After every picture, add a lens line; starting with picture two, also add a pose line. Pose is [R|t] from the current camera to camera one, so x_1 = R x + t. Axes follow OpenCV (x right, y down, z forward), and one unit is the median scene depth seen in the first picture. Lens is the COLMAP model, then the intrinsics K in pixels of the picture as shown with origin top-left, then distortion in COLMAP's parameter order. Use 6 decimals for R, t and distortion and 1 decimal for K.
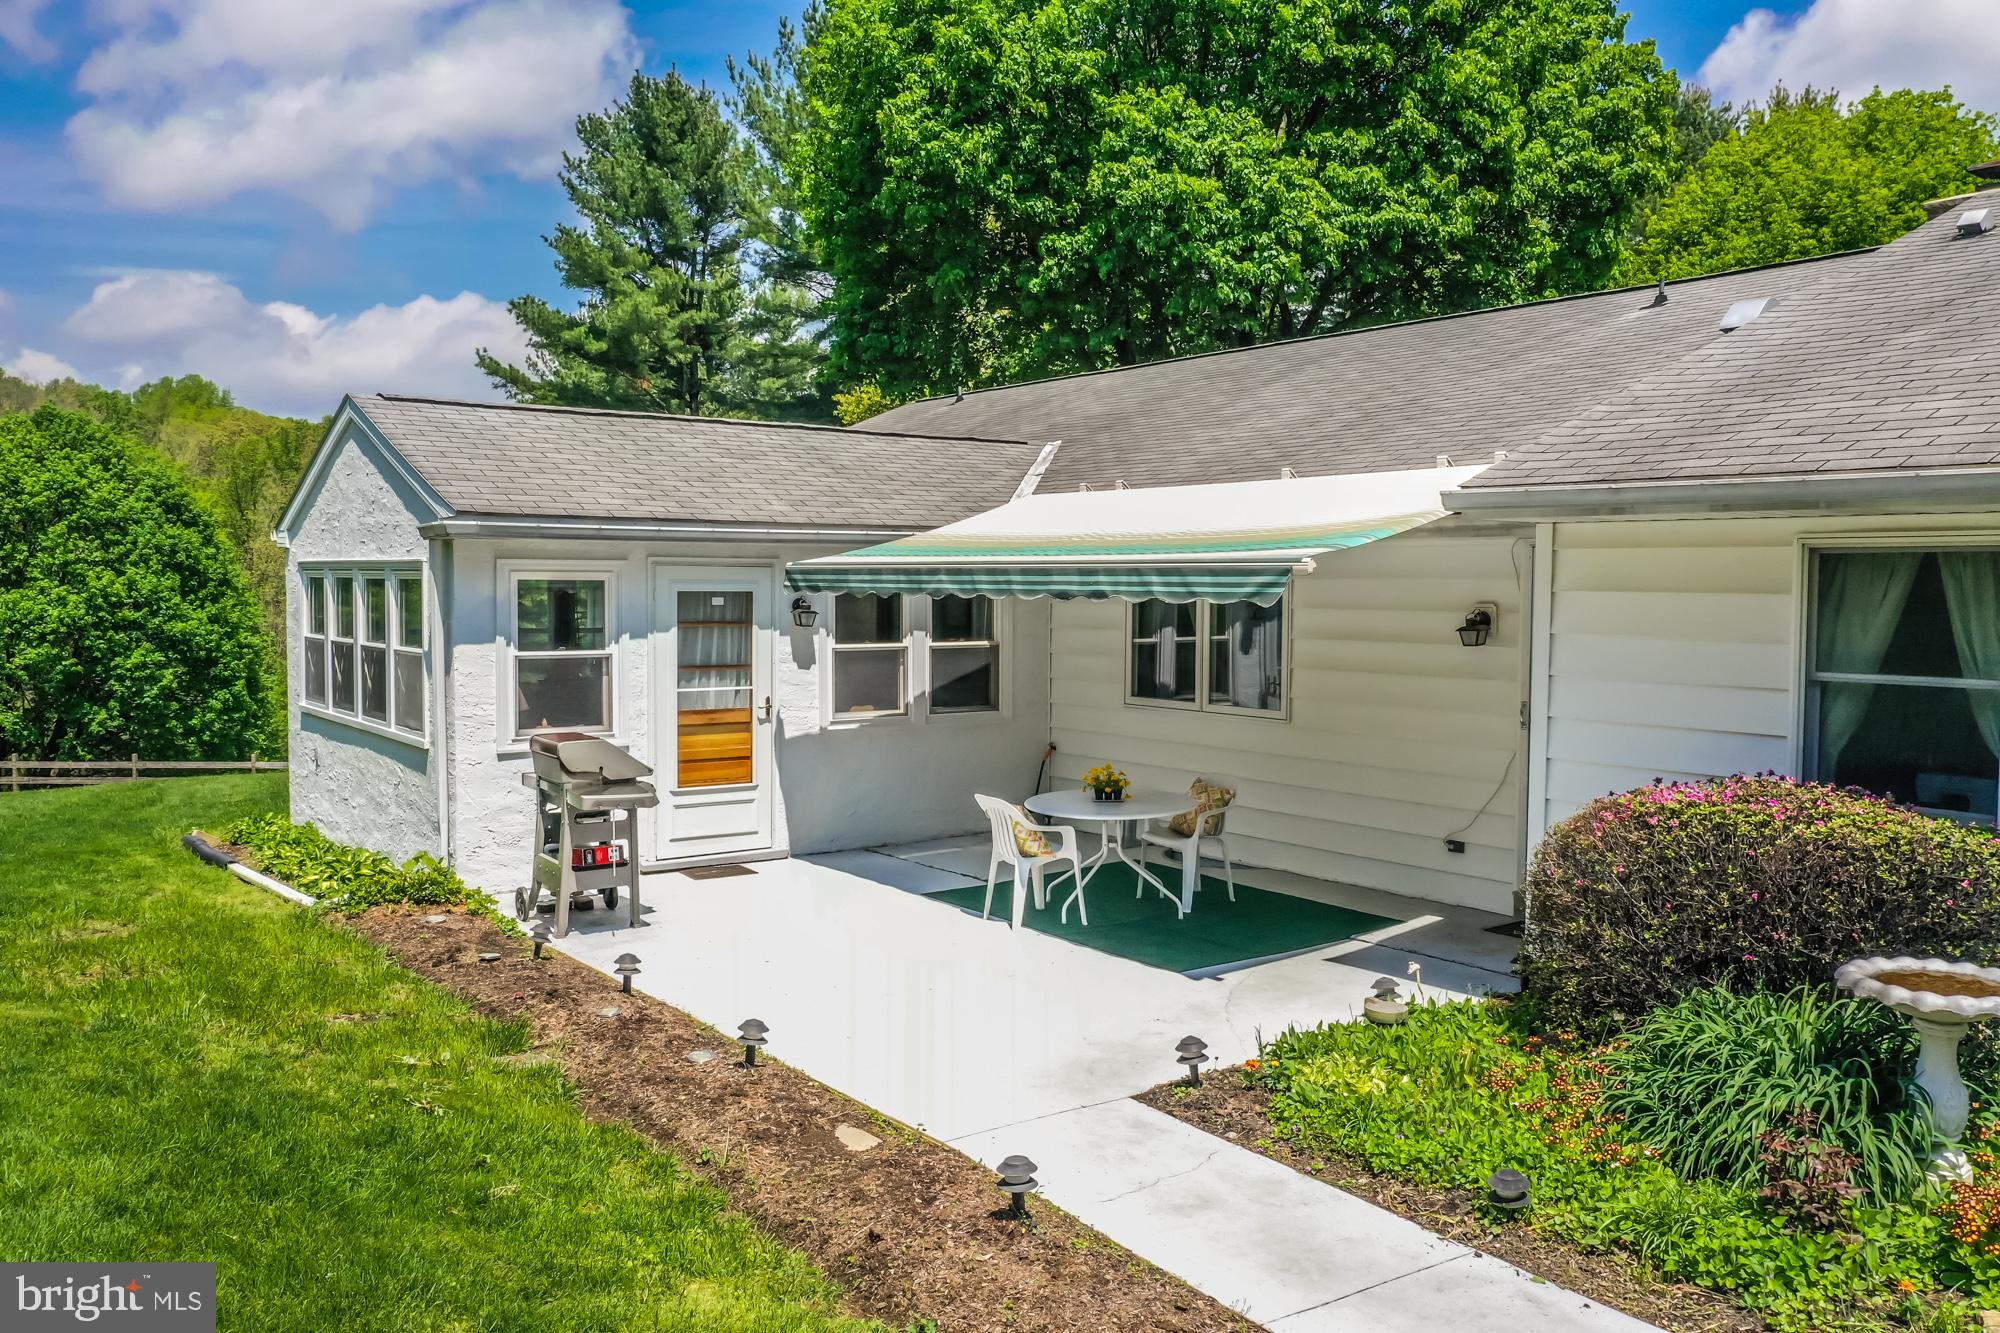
lens RADIAL K [[1610.7, 0, 1000.0], [0, 1610.7, 666.5], [0, 0, 1]] dist [0.005408, -0.000332]
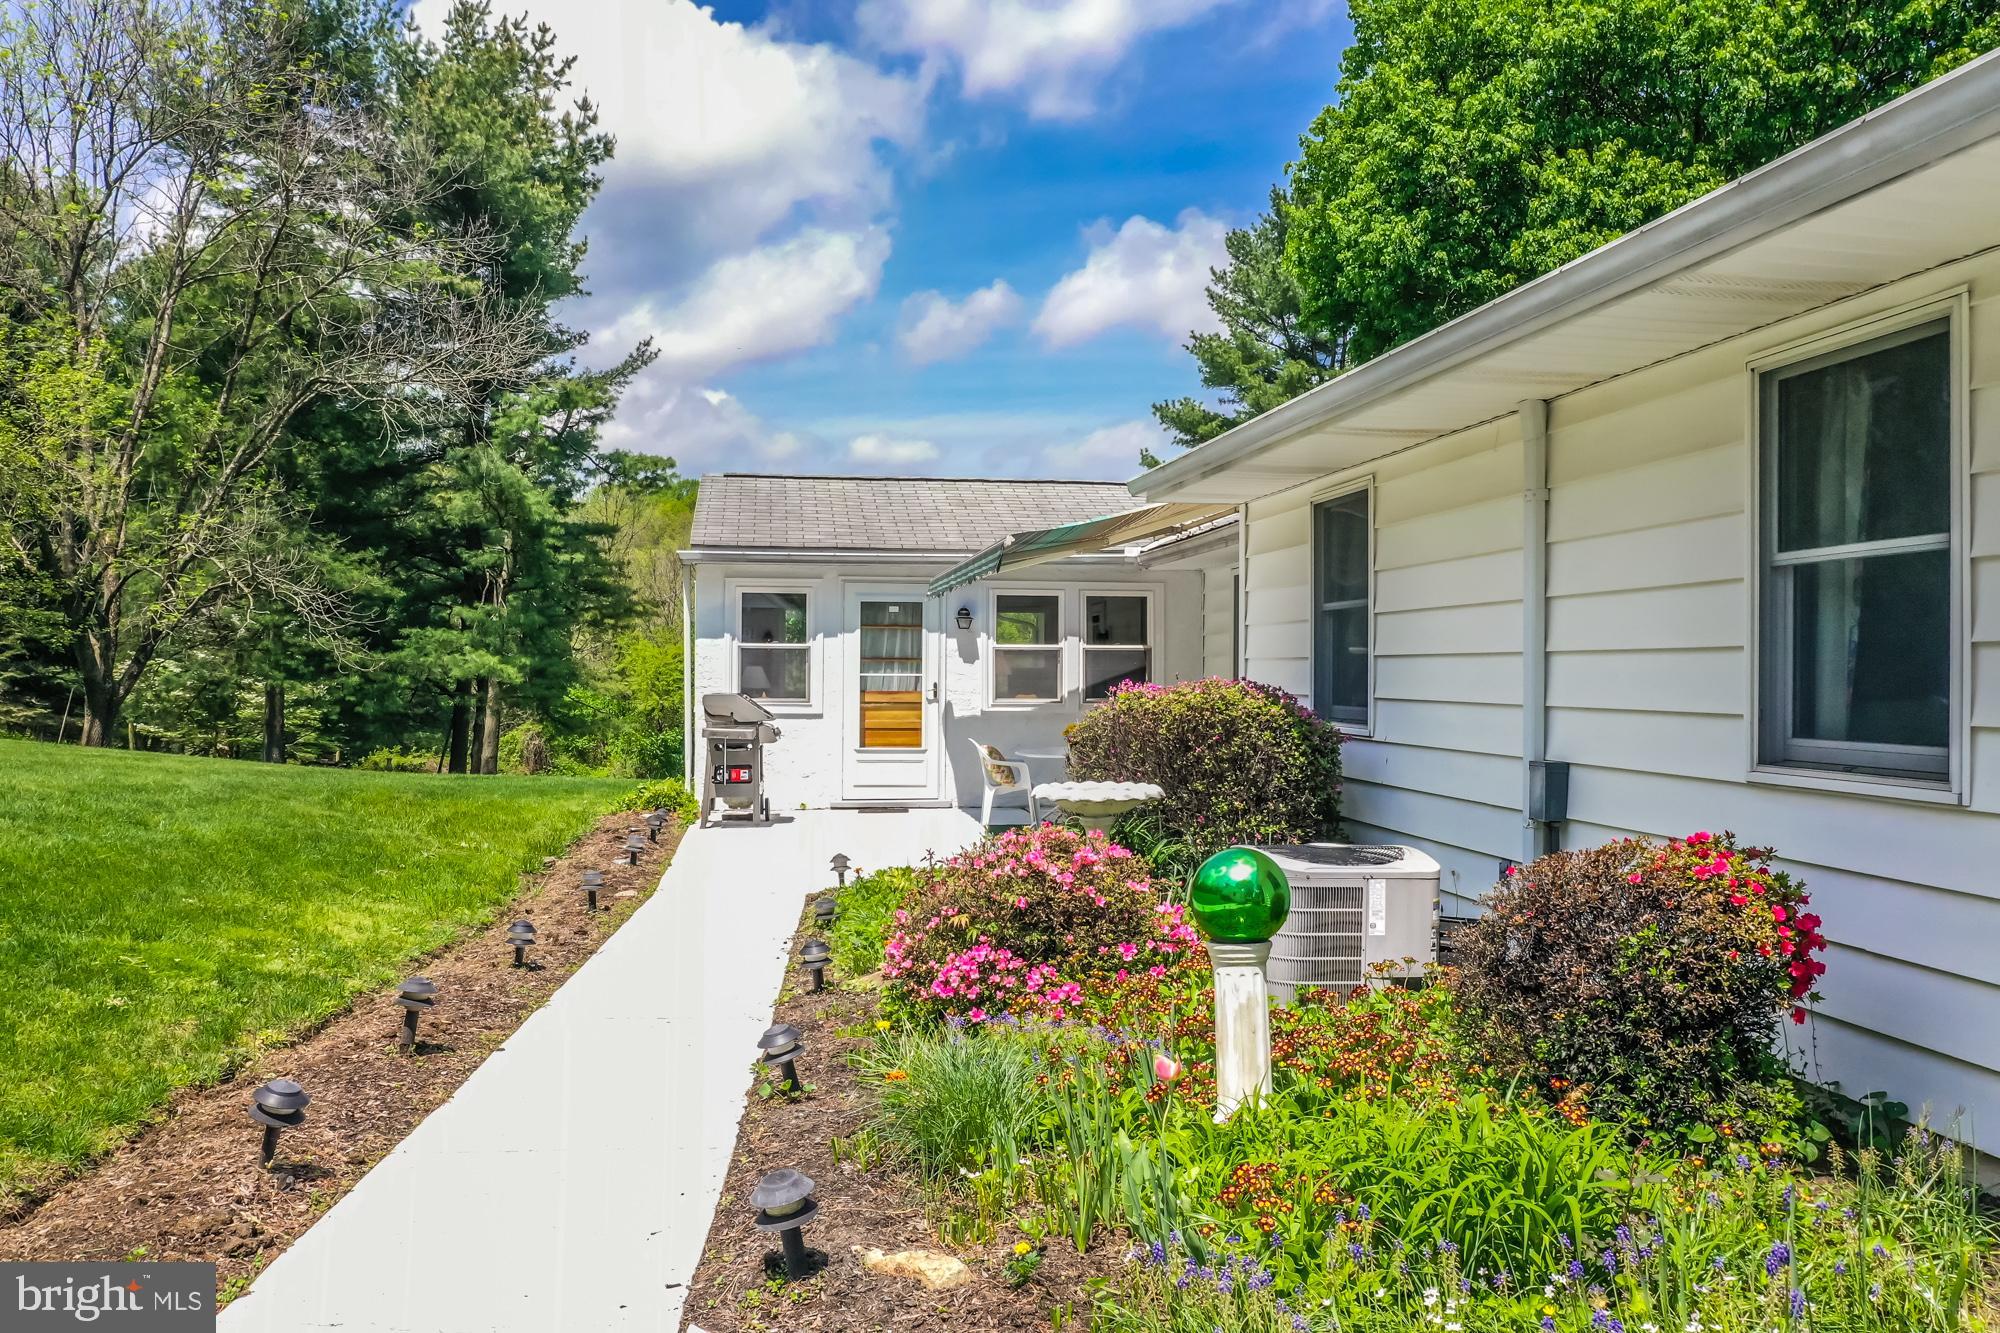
lens RADIAL K [[1558.3, 0, 996.2], [0, 1558.3, 665.1], [0, 0, 1]] dist [-0.013451, -0.010715]
pose [[0.903317, -0.001237, -0.428972, 0.434234], [-0.020890, 0.998683, -0.046870, 0.061299], [0.428465, 0.051300, 0.902101, -0.117191]]
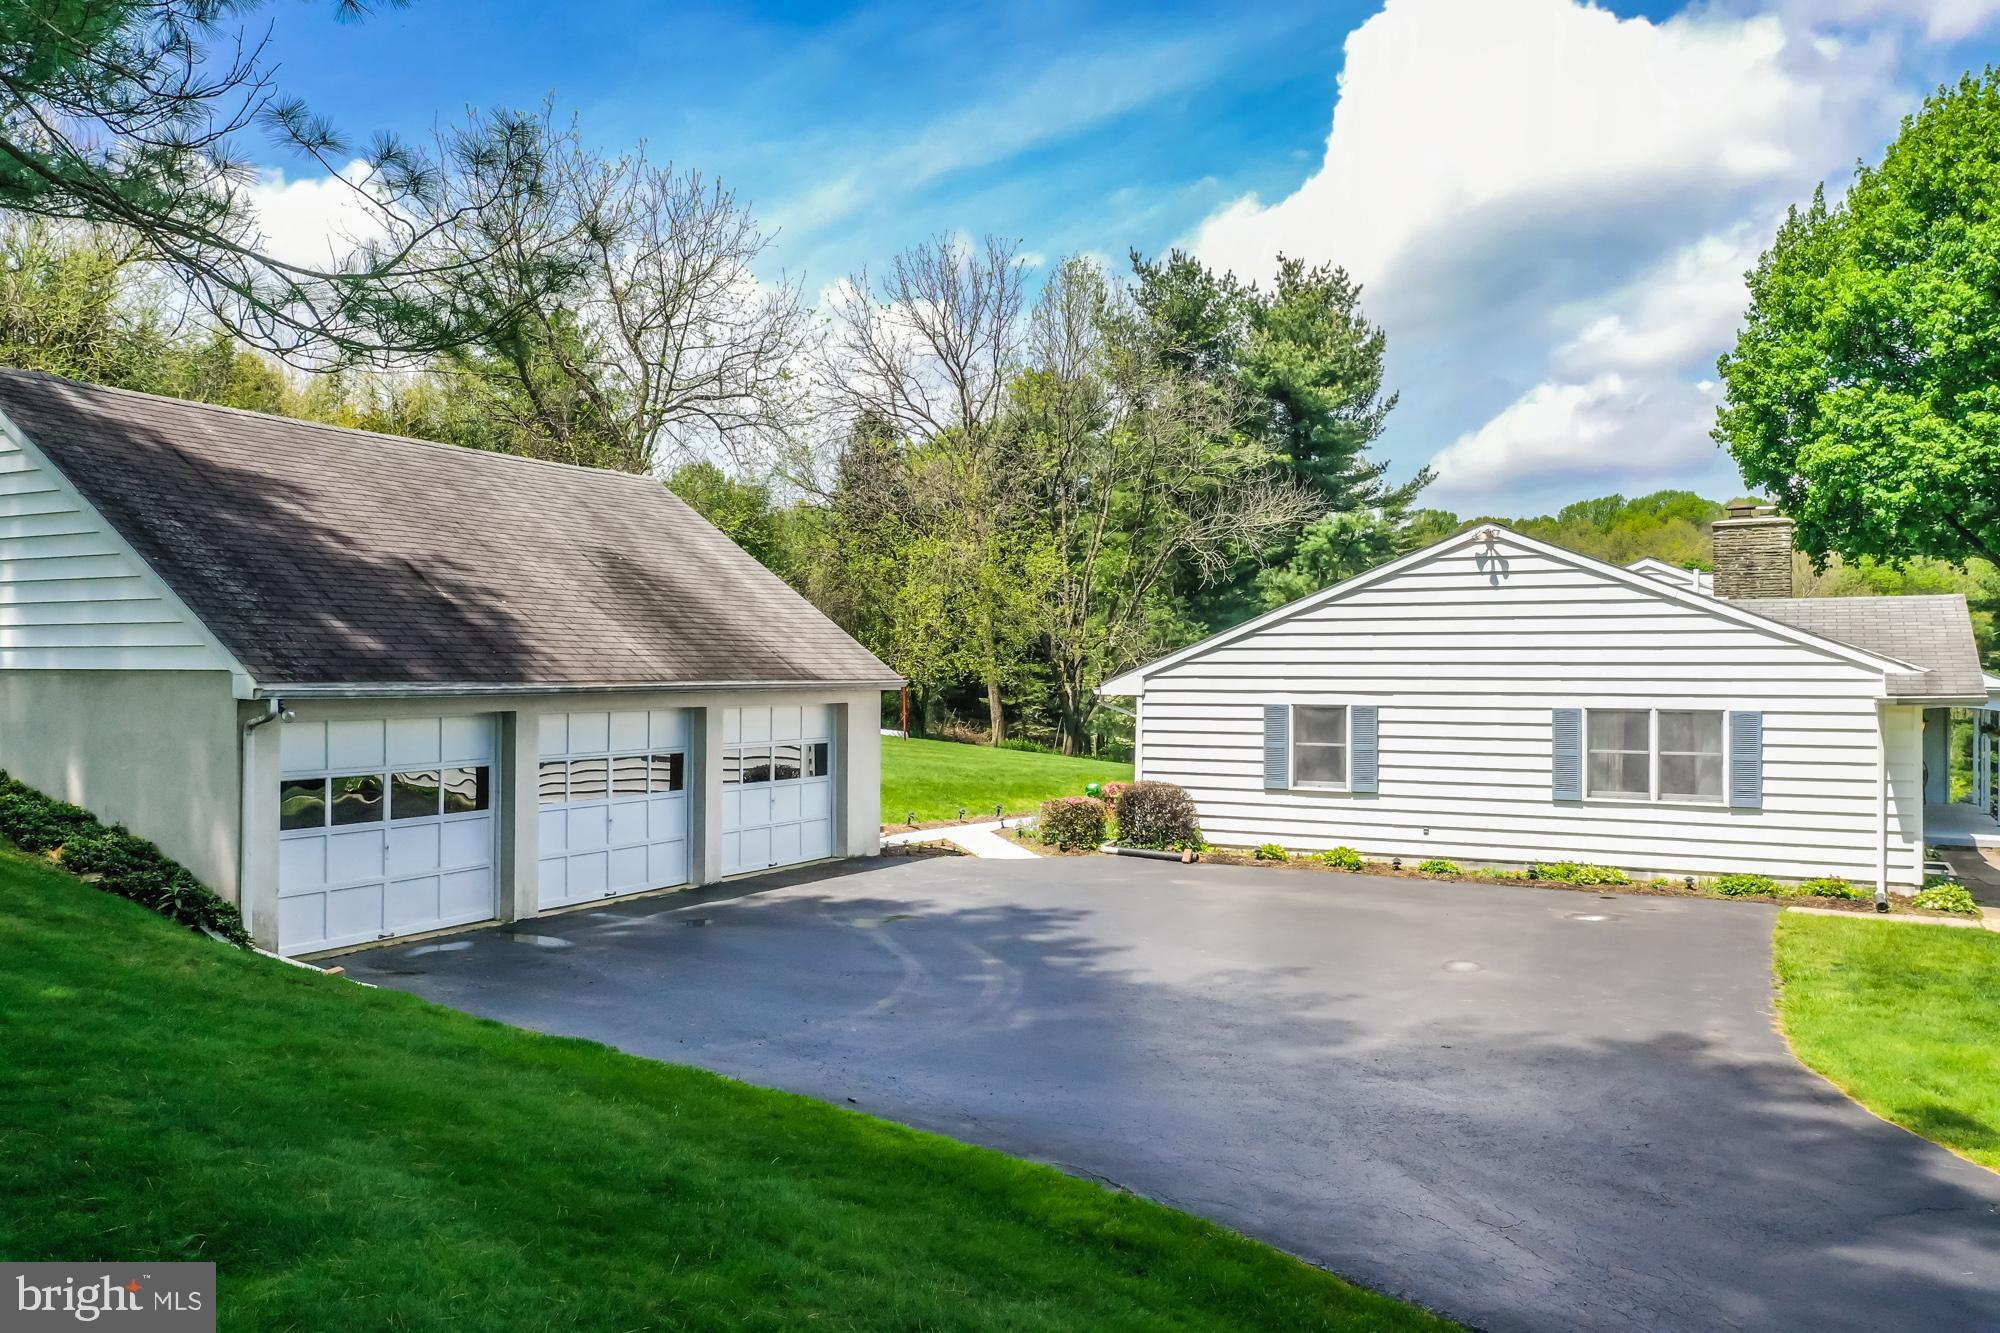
lens RADIAL K [[1558.3, 0, 996.2], [0, 1558.3, 665.1], [0, 0, 1]] dist [-0.013451, -0.010715]
pose [[0.475887, -0.008679, -0.879464, 2.128646], [-0.043726, 0.998481, -0.033514, 0.016851], [0.878419, 0.054405, 0.474785, -0.919356]]
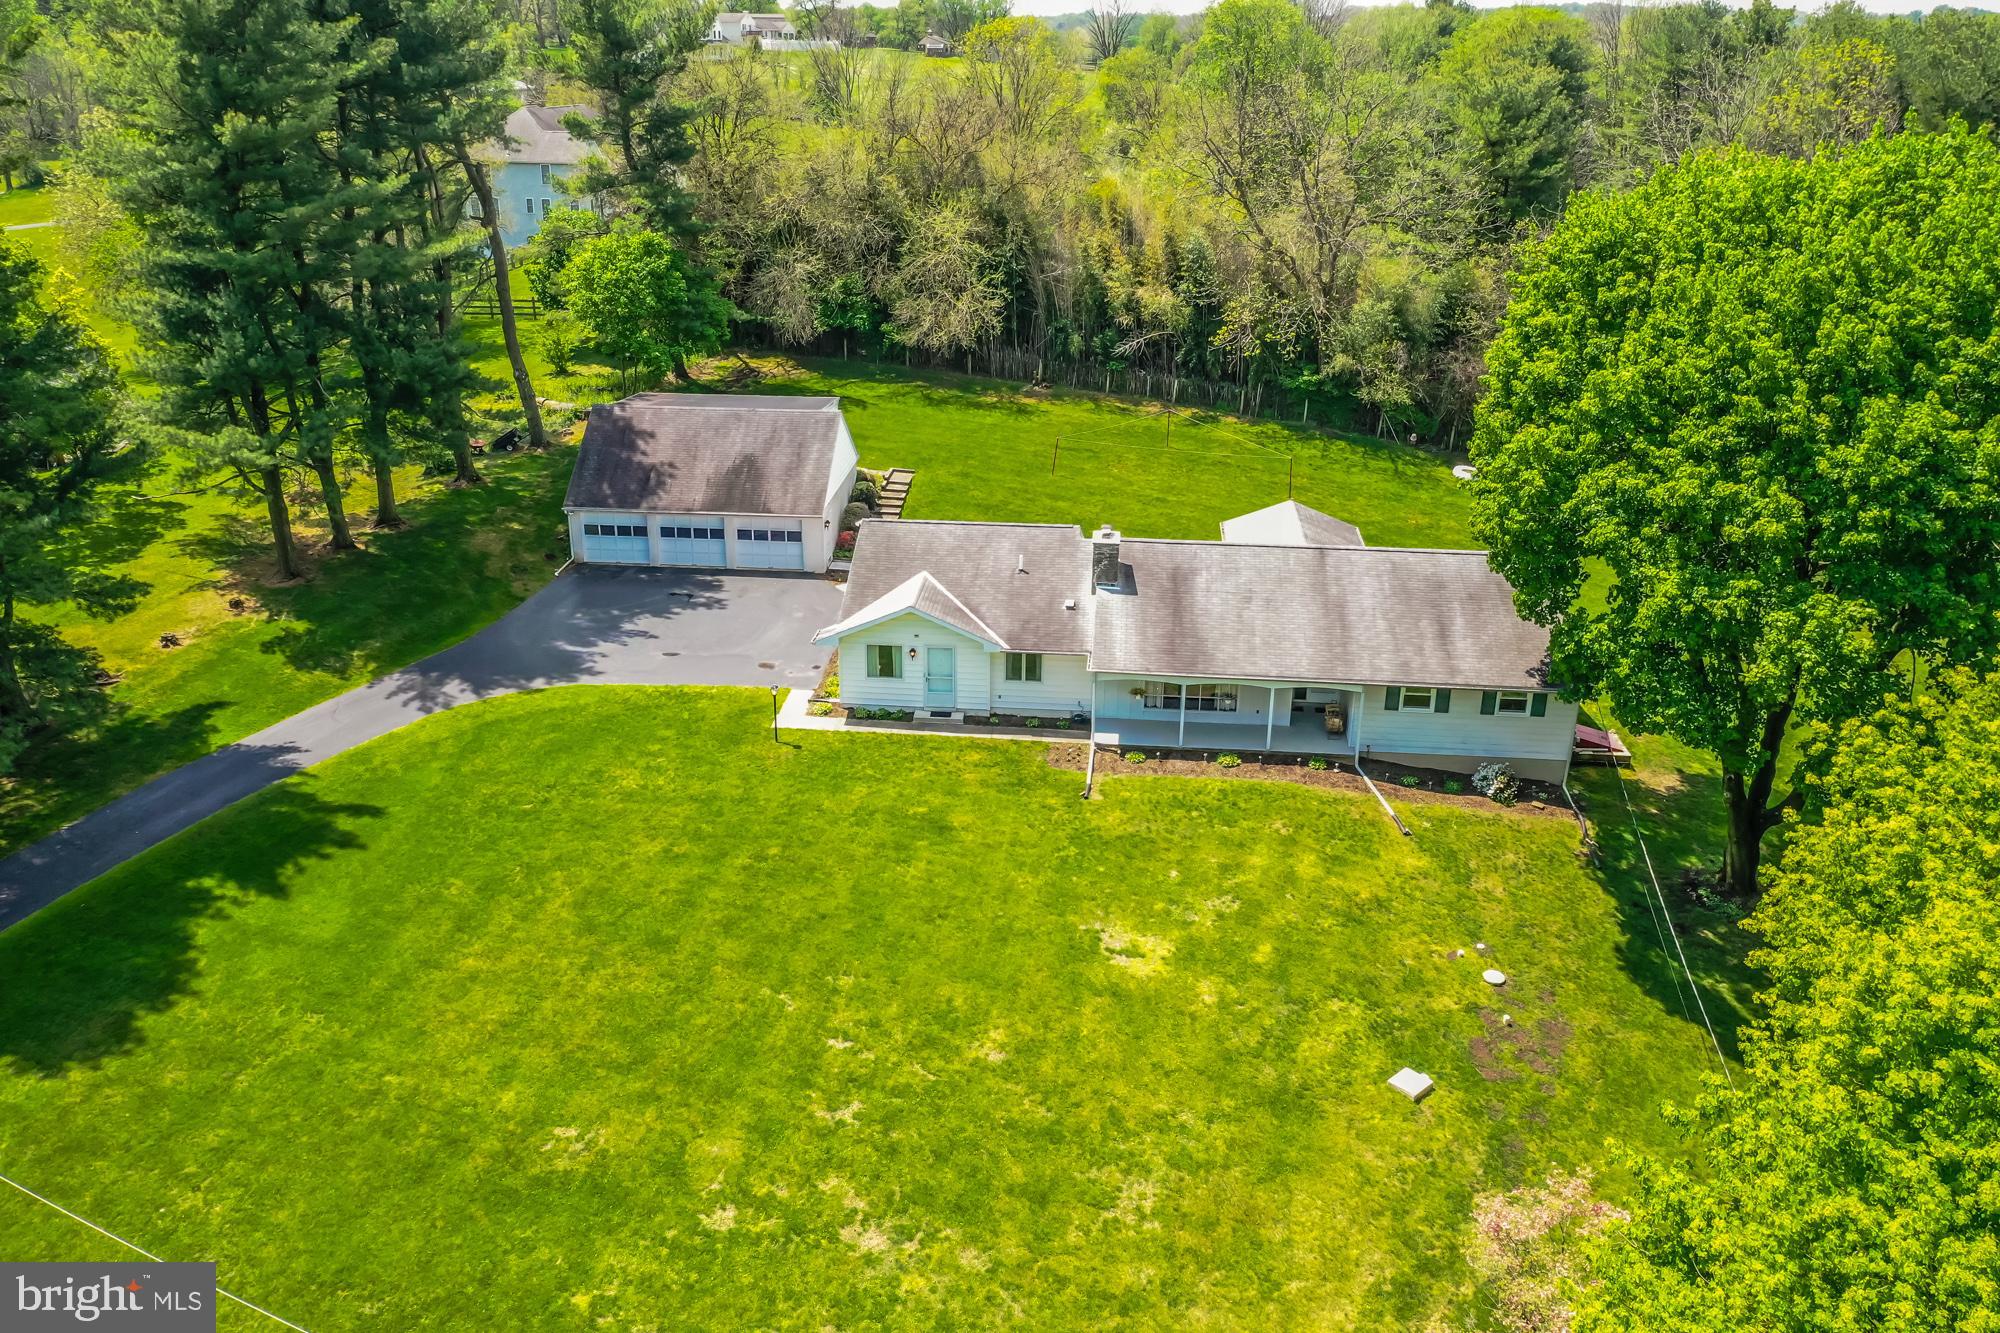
lens RADIAL K [[1558.3, 0, 996.2], [0, 1558.3, 665.1], [0, 0, 1]] dist [-0.013451, -0.010715]
pose [[-0.627170, 0.279235, -0.727107, 3.877476], [-0.051835, 0.916494, 0.396677, -1.567236], [0.777155, 0.286474, -0.560323, 3.152008]]
